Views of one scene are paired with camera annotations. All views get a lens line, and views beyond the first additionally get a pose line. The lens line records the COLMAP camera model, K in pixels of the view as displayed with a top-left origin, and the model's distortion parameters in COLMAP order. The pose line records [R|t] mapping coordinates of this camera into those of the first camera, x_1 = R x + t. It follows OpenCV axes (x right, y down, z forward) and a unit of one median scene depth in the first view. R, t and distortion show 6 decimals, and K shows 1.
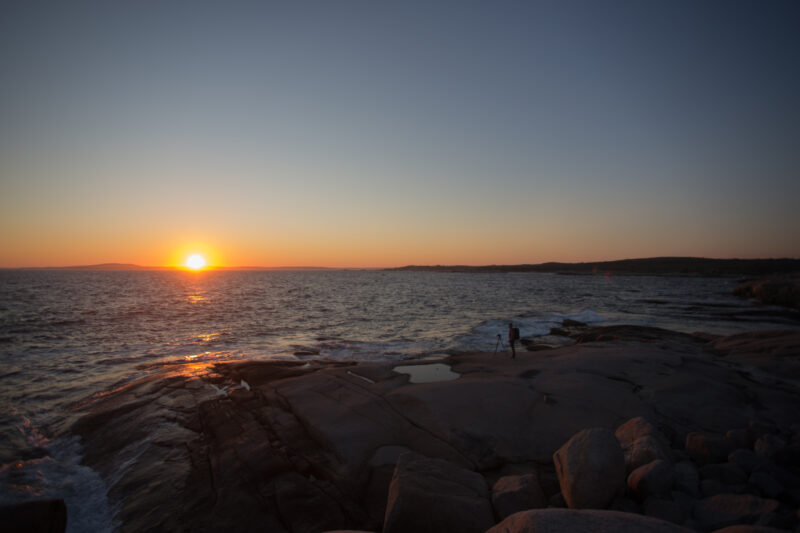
lens RADIAL K [[386.0, 0, 400.0], [0, 386.0, 266.5], [0, 0, 1]] dist [-0.071969, 0.030256]
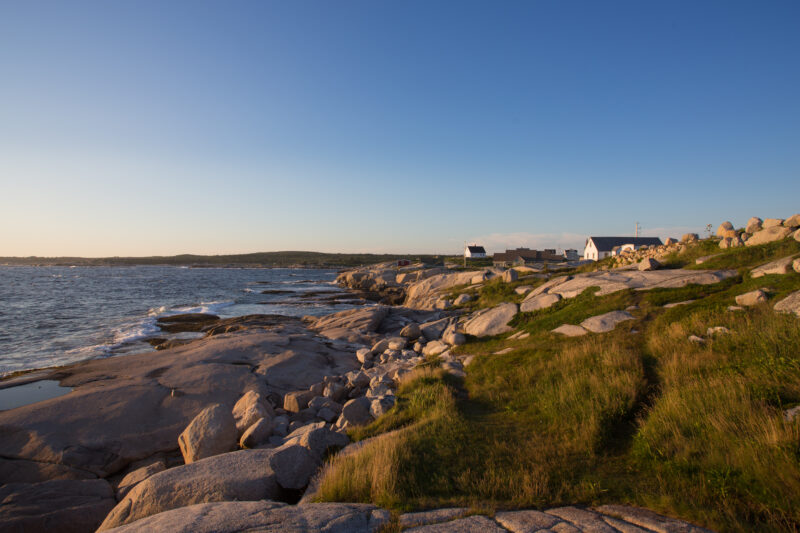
lens RADIAL K [[386.0, 0, 400.0], [0, 386.0, 266.5], [0, 0, 1]] dist [-0.071969, 0.030256]
pose [[0.630157, 0.007047, 0.776436, -0.052704], [-0.029240, 0.999465, 0.014660, -0.056879], [-0.775917, -0.031941, 0.630026, -0.199557]]
